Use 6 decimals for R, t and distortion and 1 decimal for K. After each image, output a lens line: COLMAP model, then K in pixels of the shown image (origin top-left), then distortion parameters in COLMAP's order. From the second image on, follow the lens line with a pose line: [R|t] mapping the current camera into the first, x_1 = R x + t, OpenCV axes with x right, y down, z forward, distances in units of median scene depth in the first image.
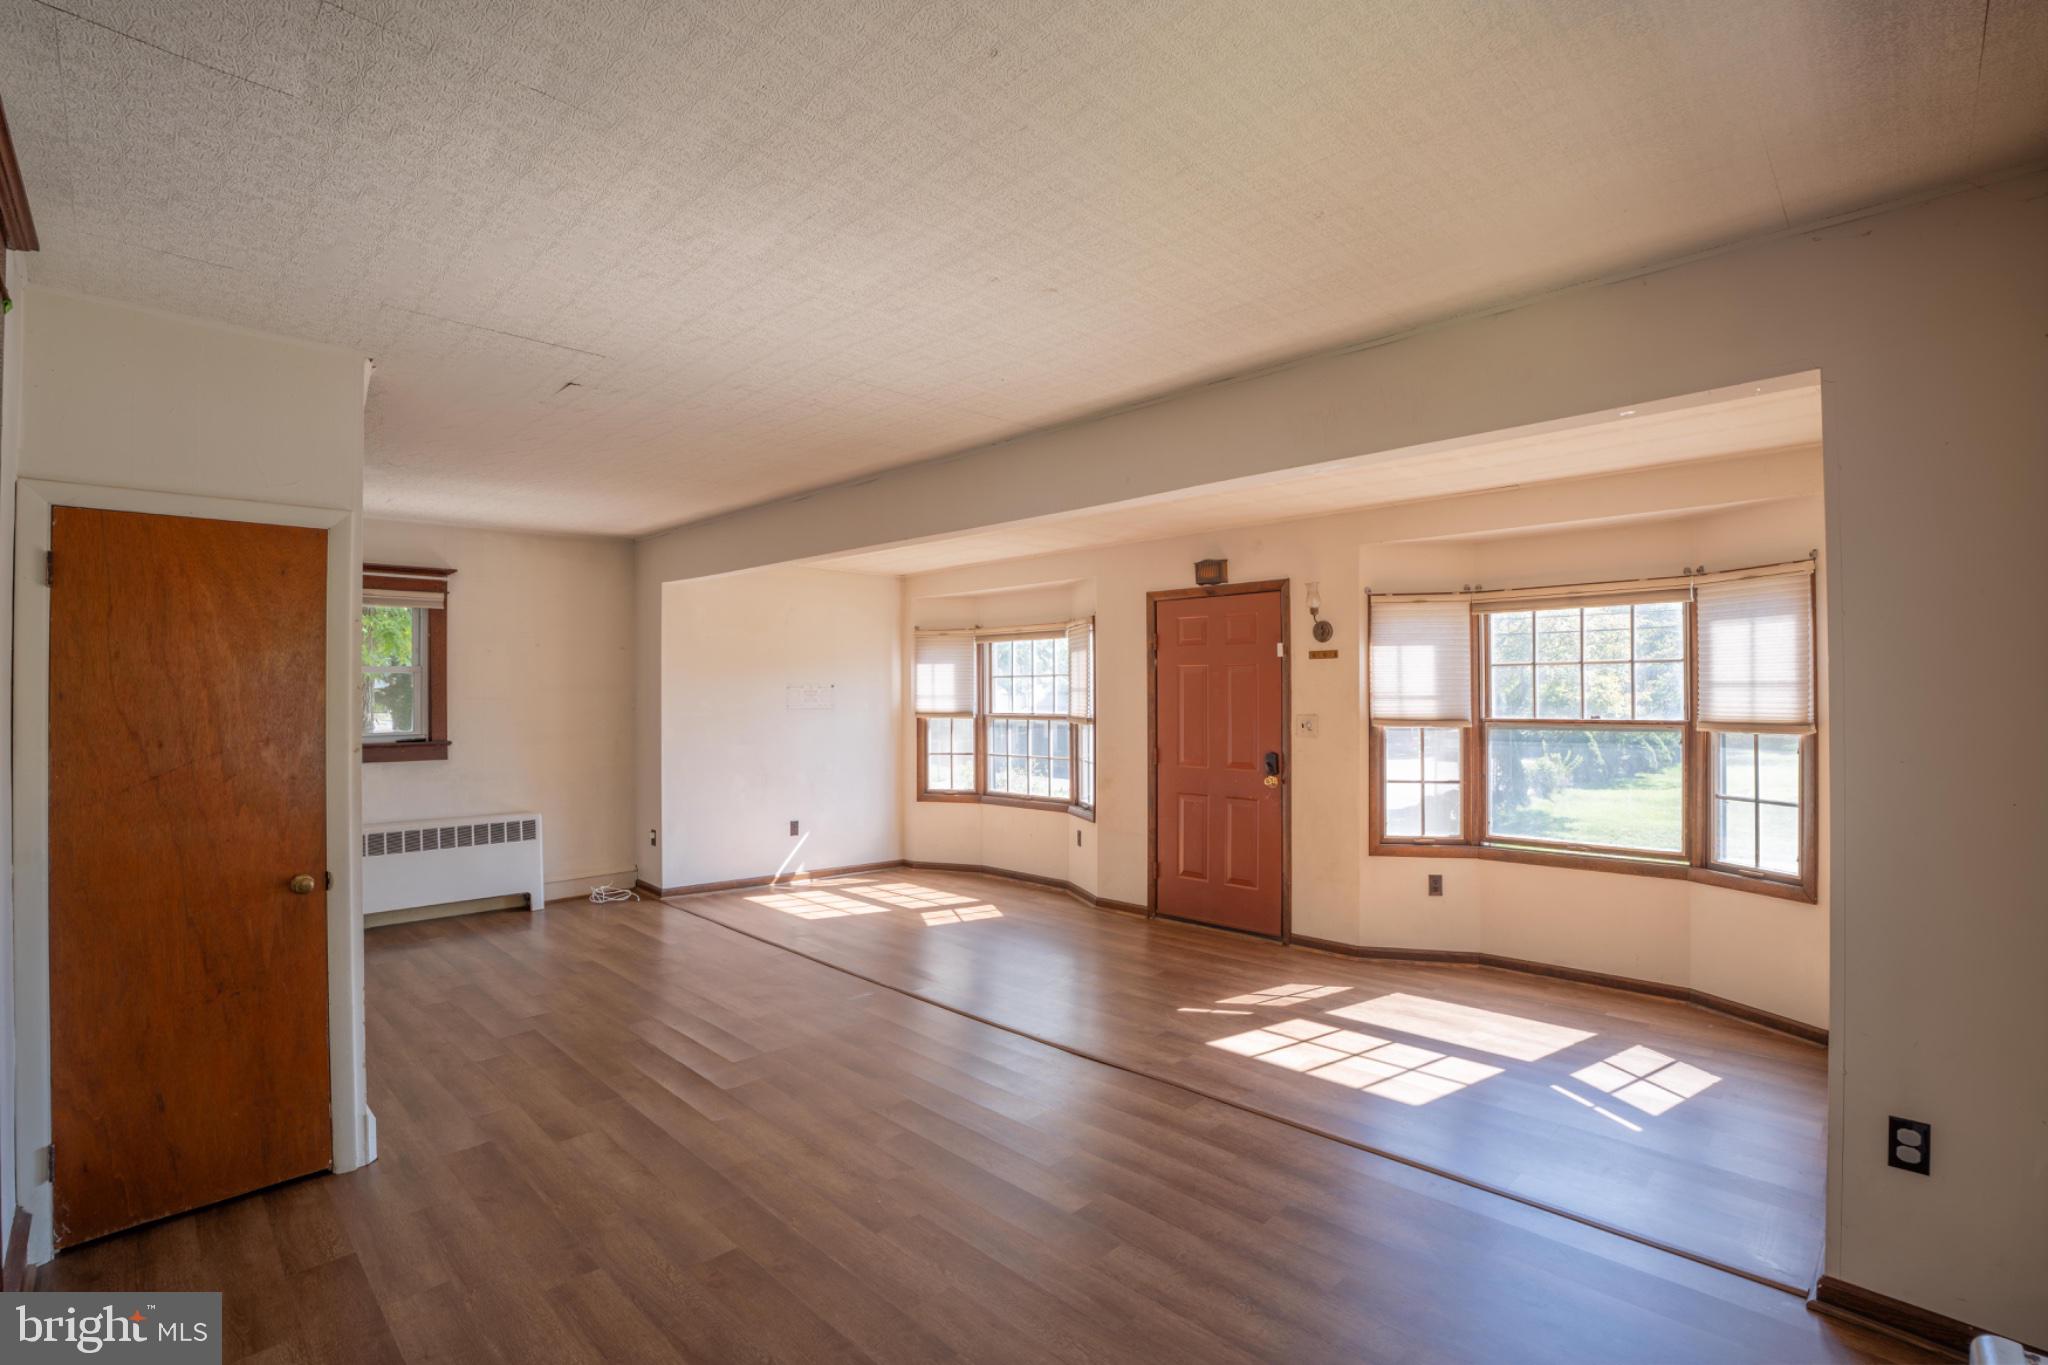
lens RADIAL K [[949.0, 0, 1027.3], [0, 949.0, 681.7], [0, 0, 1]] dist [-0.042845, 0.000001]
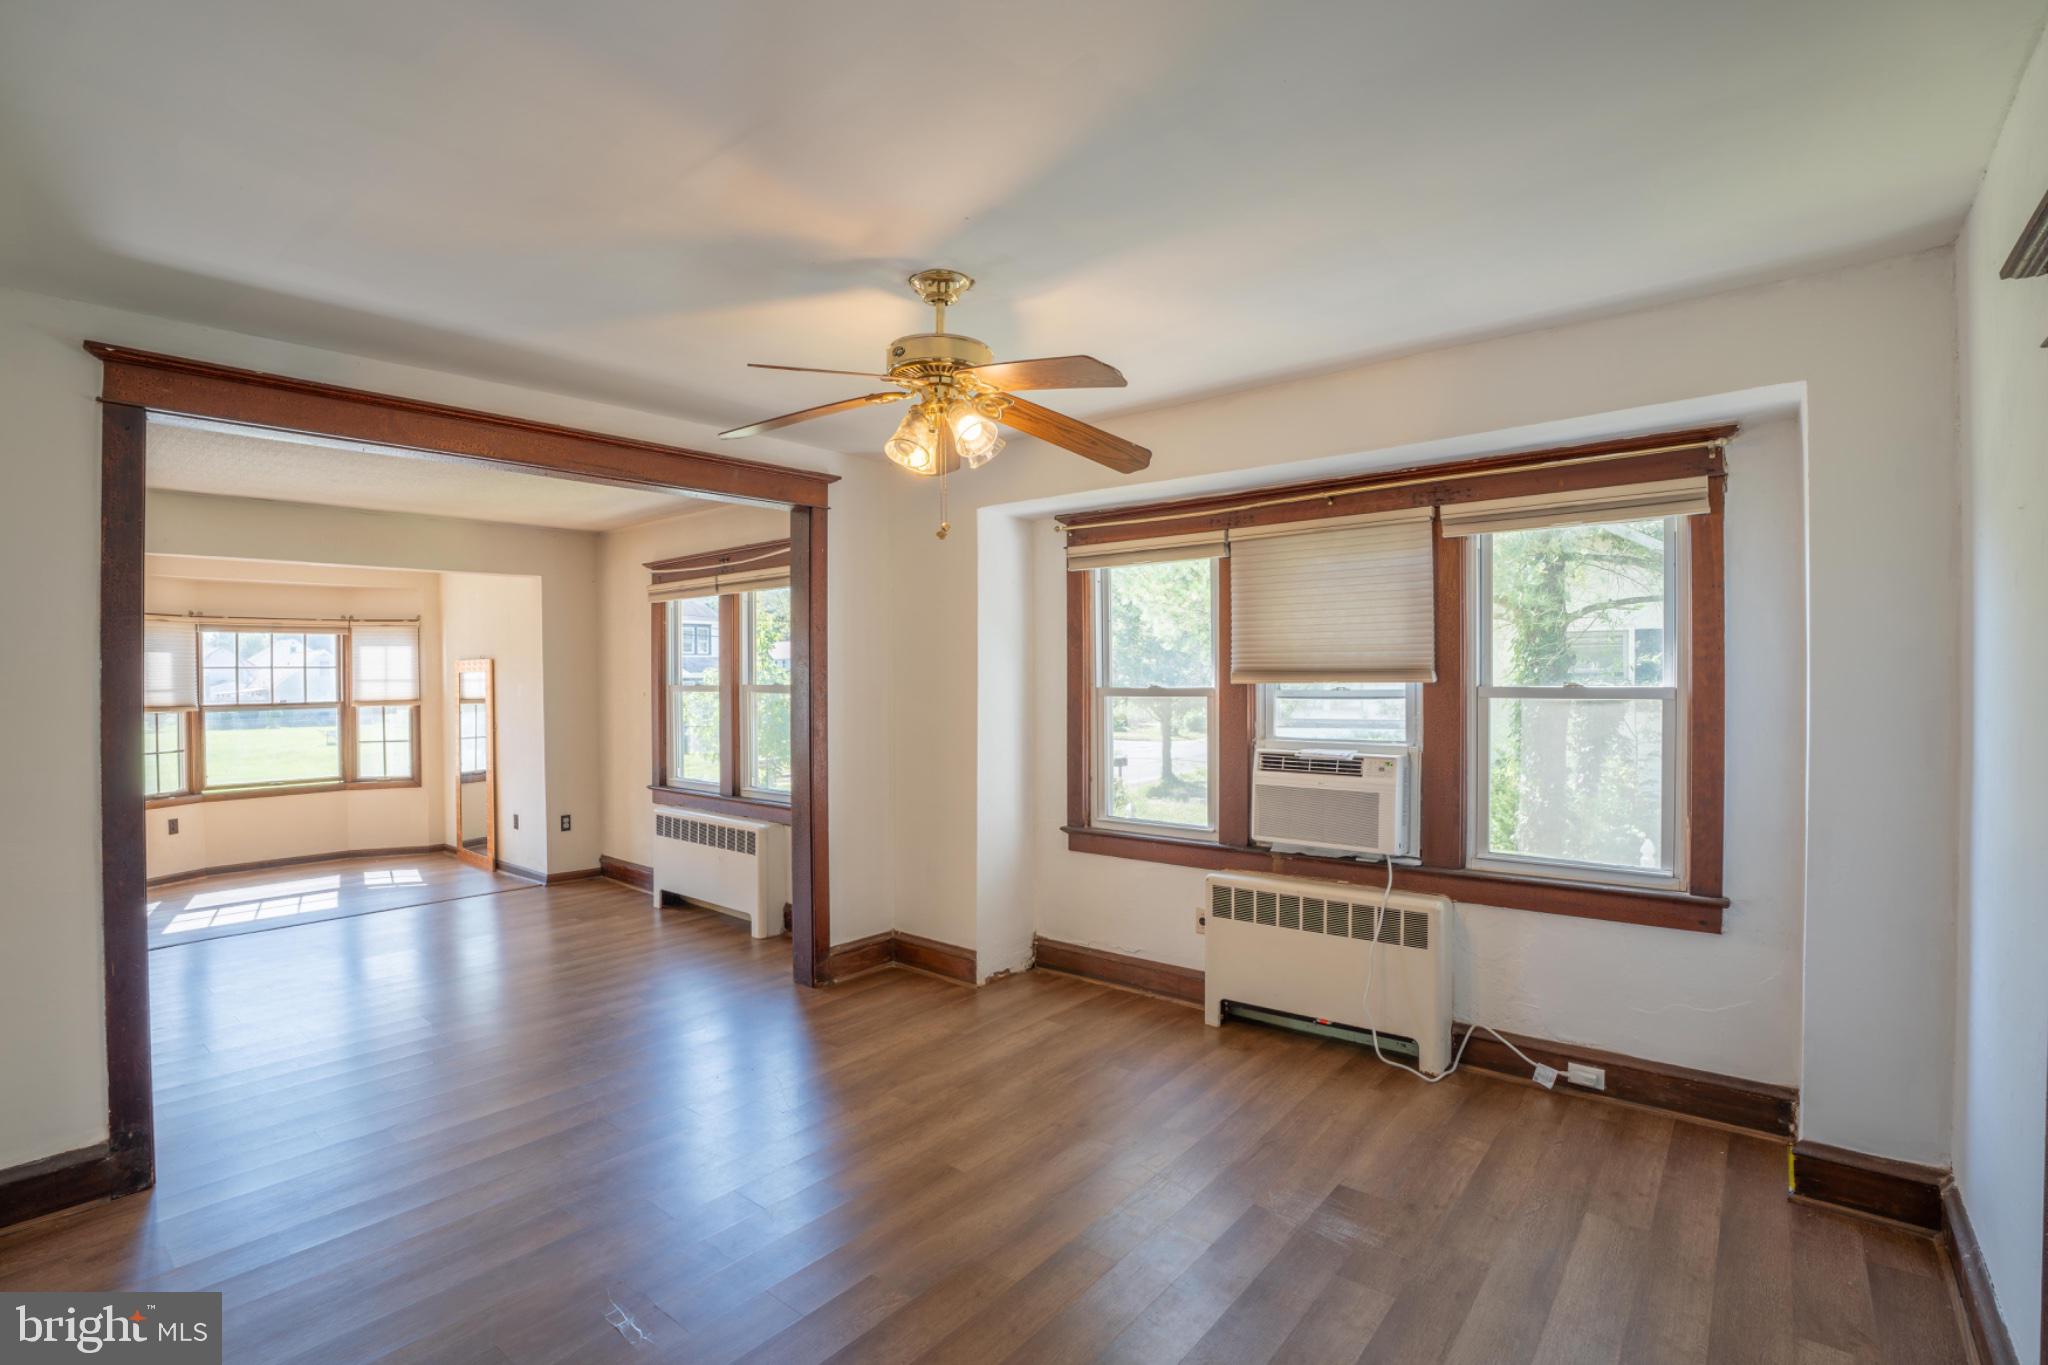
lens RADIAL K [[949.0, 0, 1023.8], [0, 949.0, 692.7], [0, 0, 1]] dist [-0.042845, 0.000001]
pose [[-0.084938, 0.000868, 0.996386, -1.163021], [0.007297, 0.999973, -0.000249, 0.034849], [-0.996360, 0.007250, -0.084942, -0.153300]]
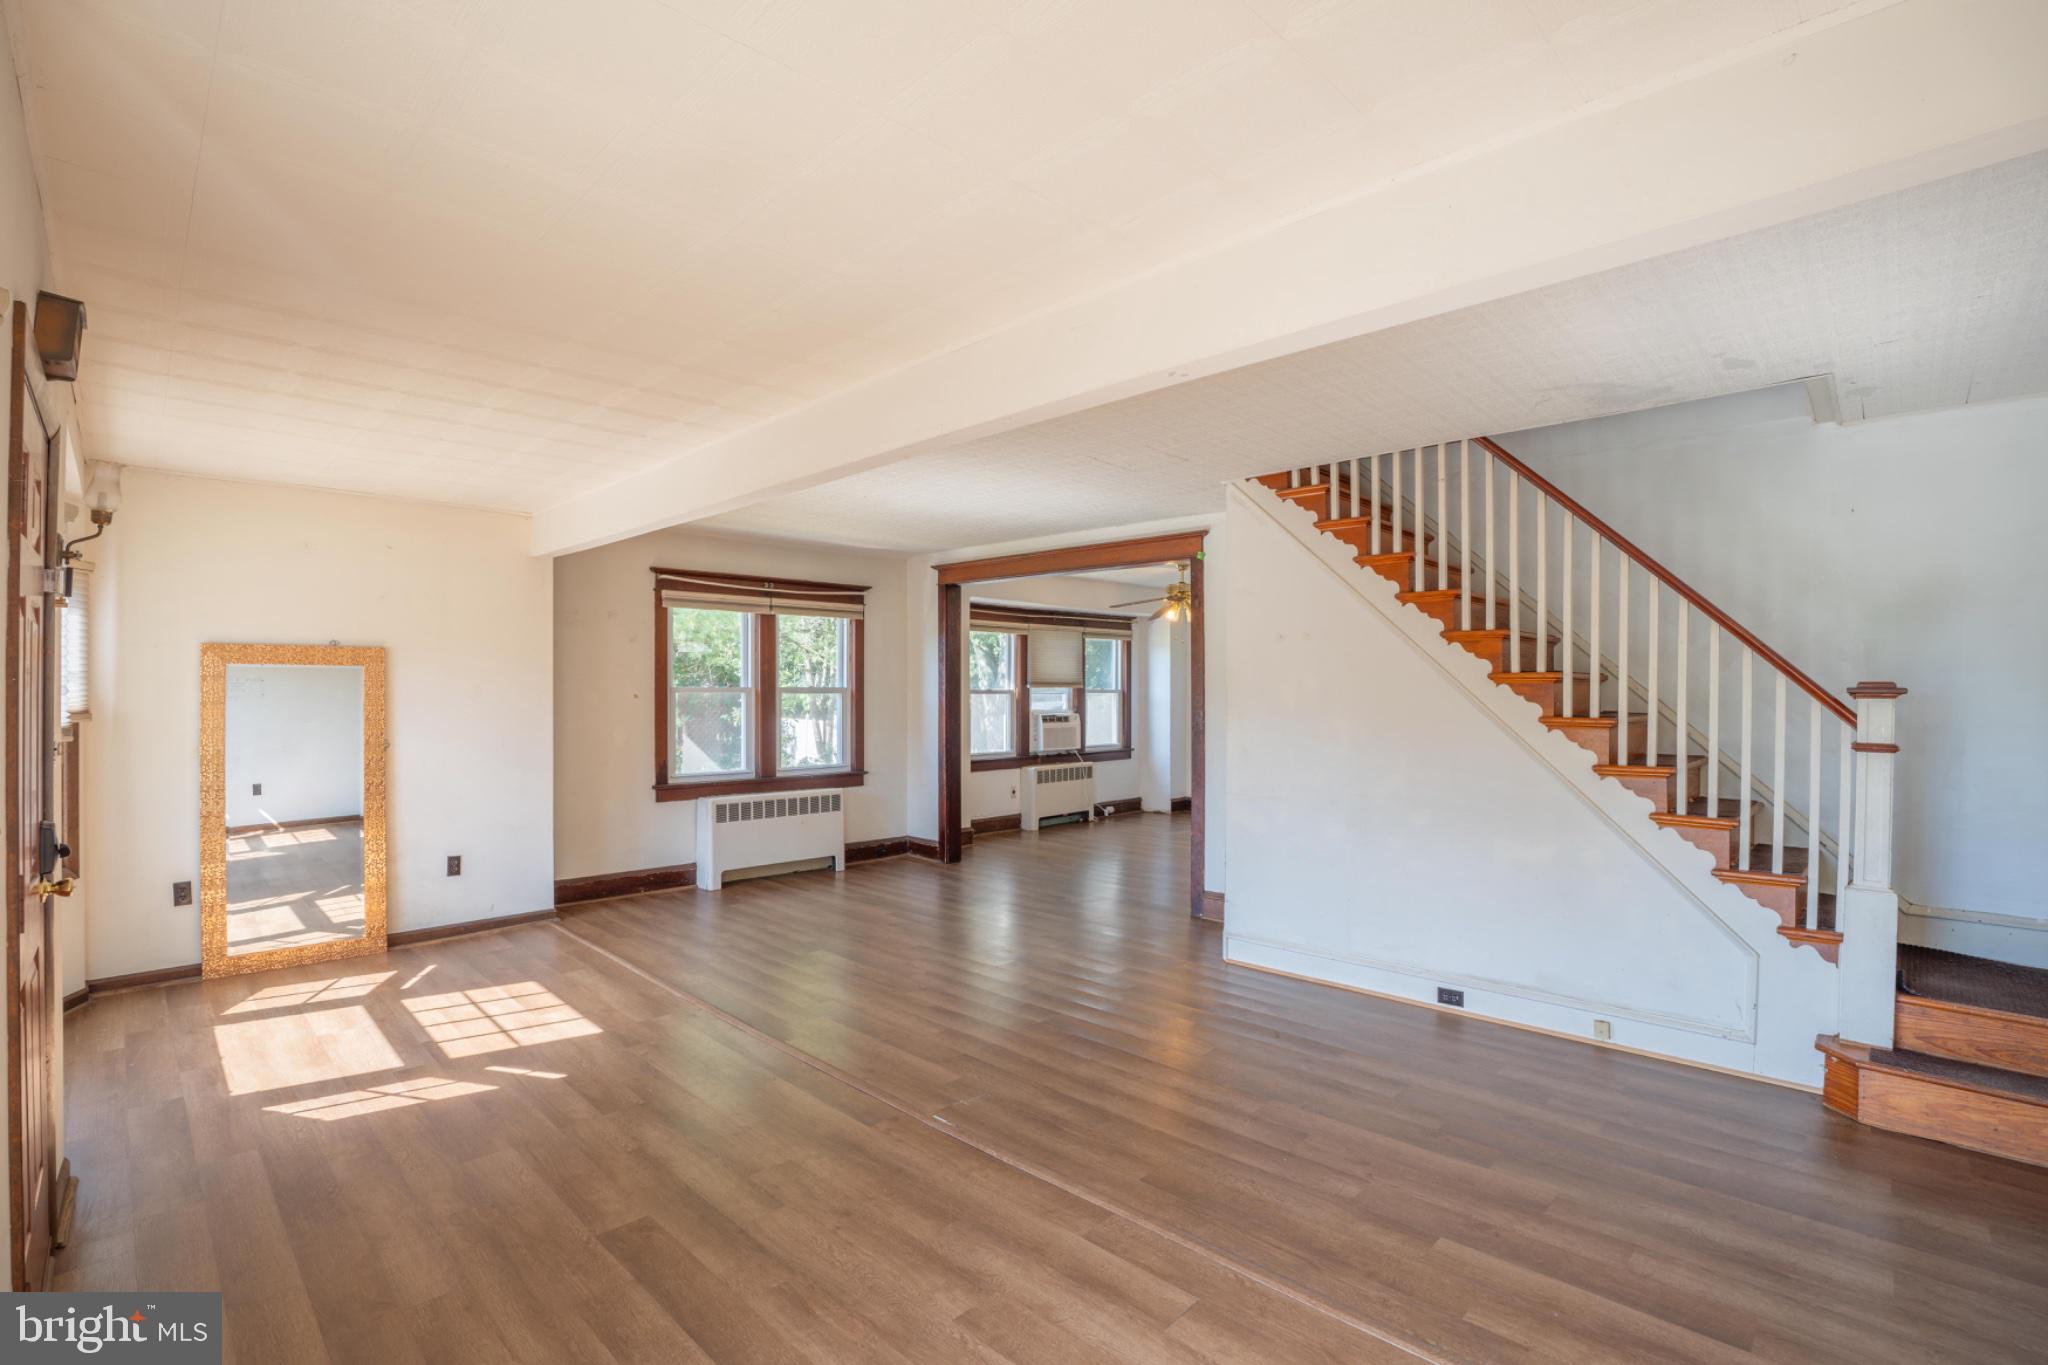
lens RADIAL K [[949.0, 0, 1029.2], [0, 949.0, 686.8], [0, 0, 1]] dist [-0.042845, 0.000001]
pose [[-0.999971, 0.003241, 0.006938, -0.249176], [0.003279, 0.999980, 0.005401, 0.012108], [-0.006921, 0.005423, -0.999961, 1.843148]]
